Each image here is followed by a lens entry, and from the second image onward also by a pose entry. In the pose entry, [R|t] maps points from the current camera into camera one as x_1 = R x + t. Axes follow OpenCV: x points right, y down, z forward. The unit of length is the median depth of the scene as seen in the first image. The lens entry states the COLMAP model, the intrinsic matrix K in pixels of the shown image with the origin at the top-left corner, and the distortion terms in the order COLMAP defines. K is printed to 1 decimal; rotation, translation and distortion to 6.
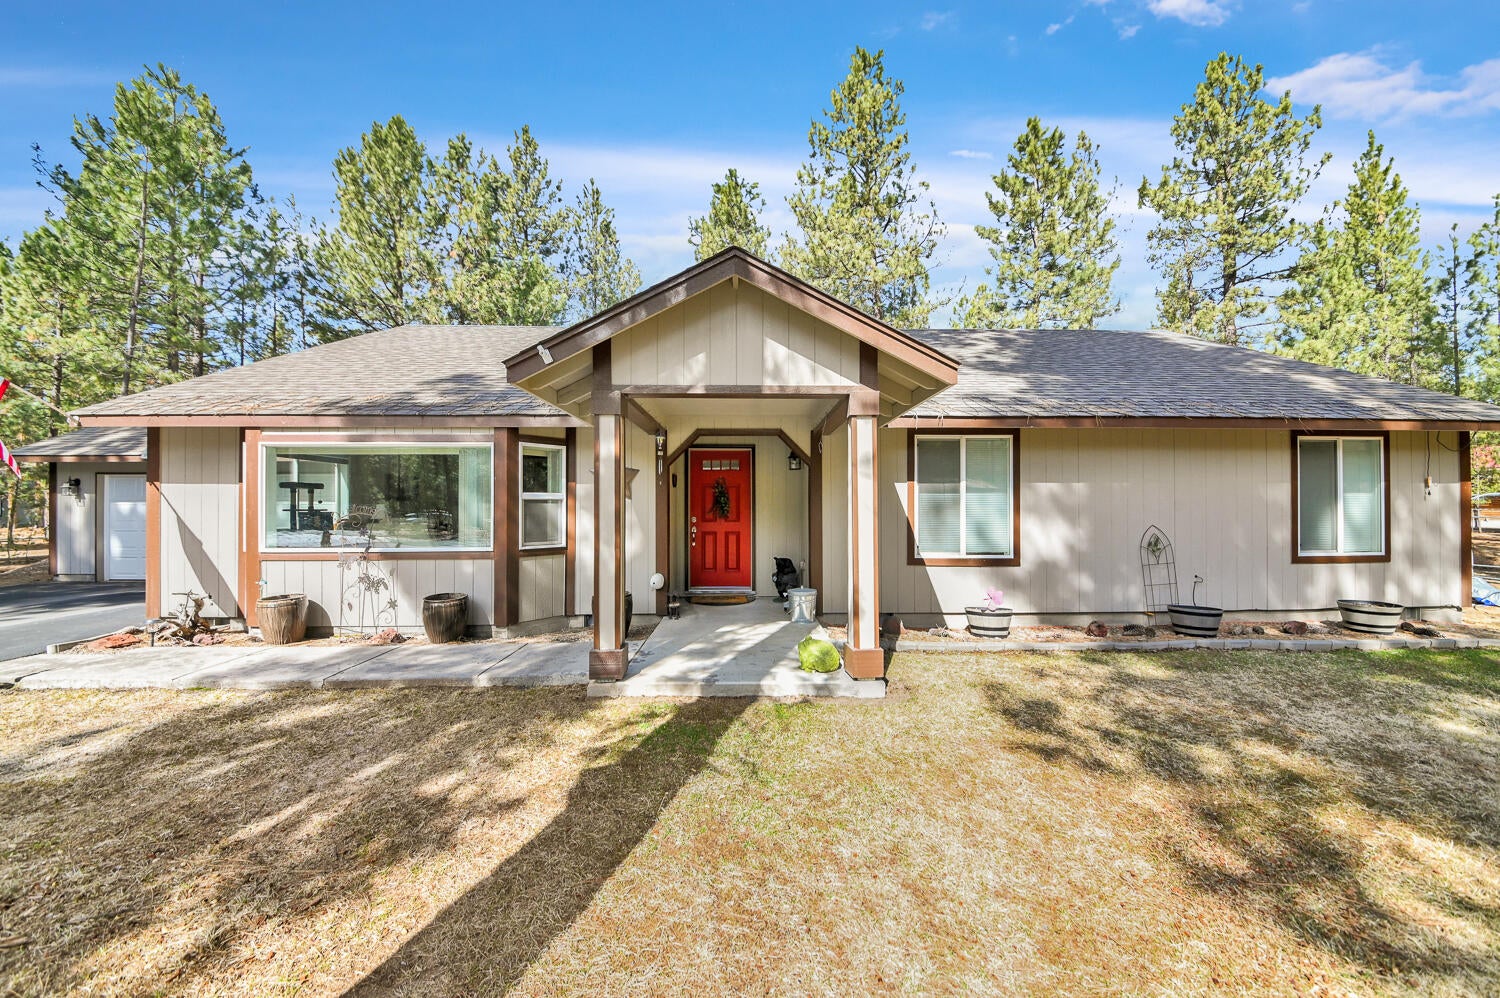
lens RADIAL K [[547.4, 0, 771.3], [0, 547.4, 499.3], [0, 0, 1]] dist [0.006491, -0.011661]
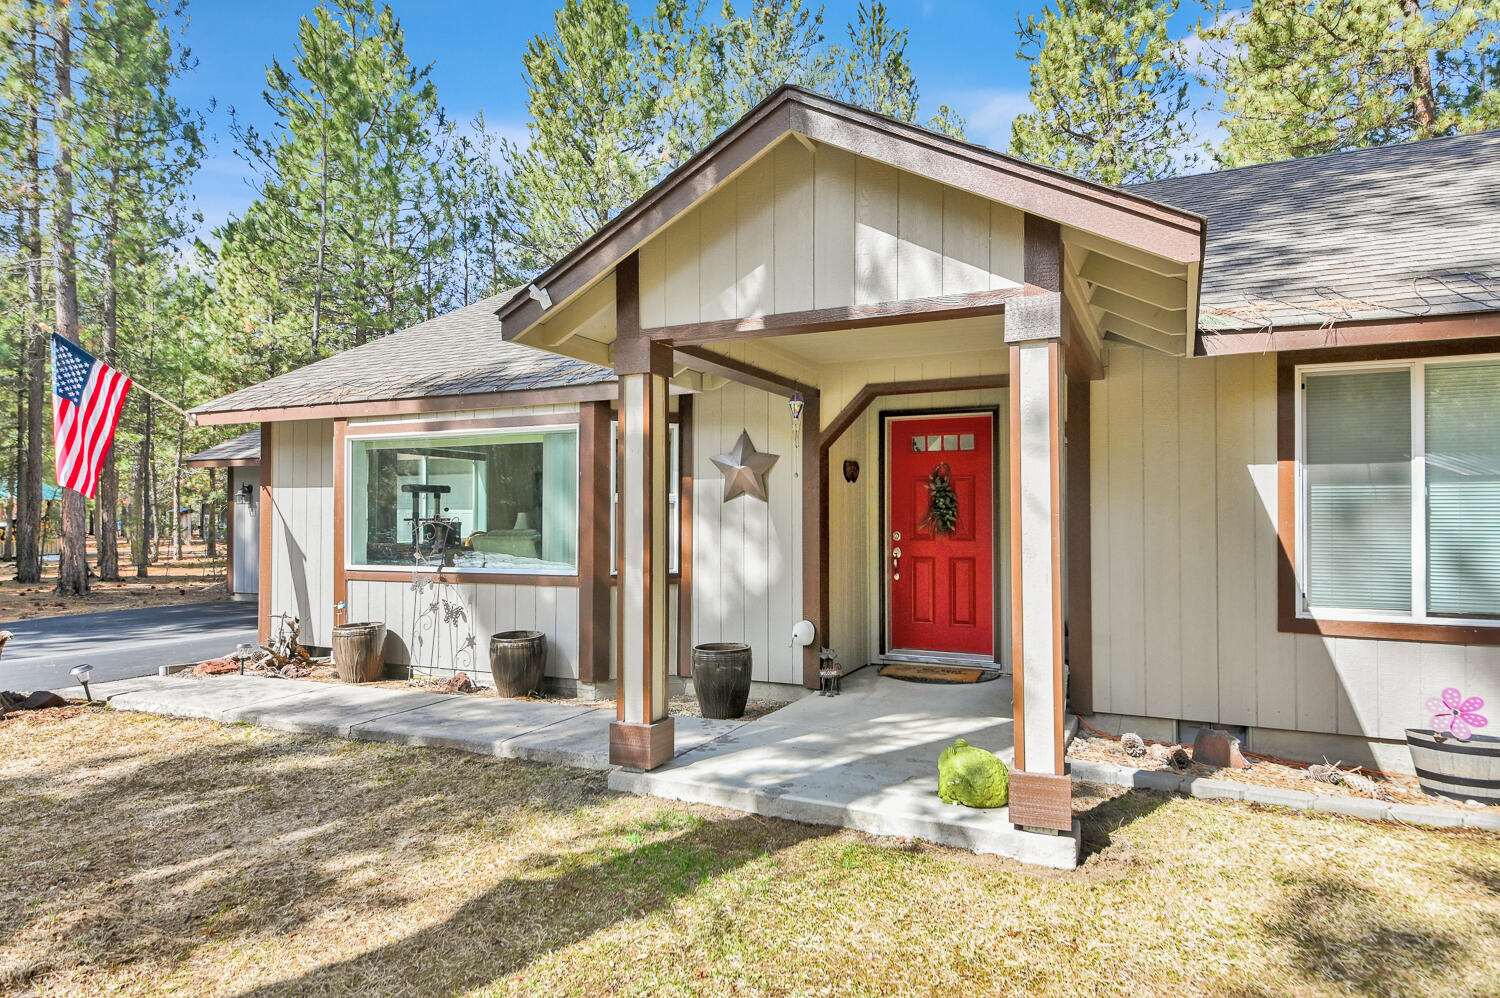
lens RADIAL K [[920.1, 0, 750.0], [0, 920.1, 499.0], [0, 0, 1]] dist [0.057426, -0.036193]
pose [[0.885984, -0.009151, -0.463625, 0.249995], [0.004649, 0.999930, -0.010851, 0.009090], [0.463692, 0.007458, 0.885965, 0.040357]]
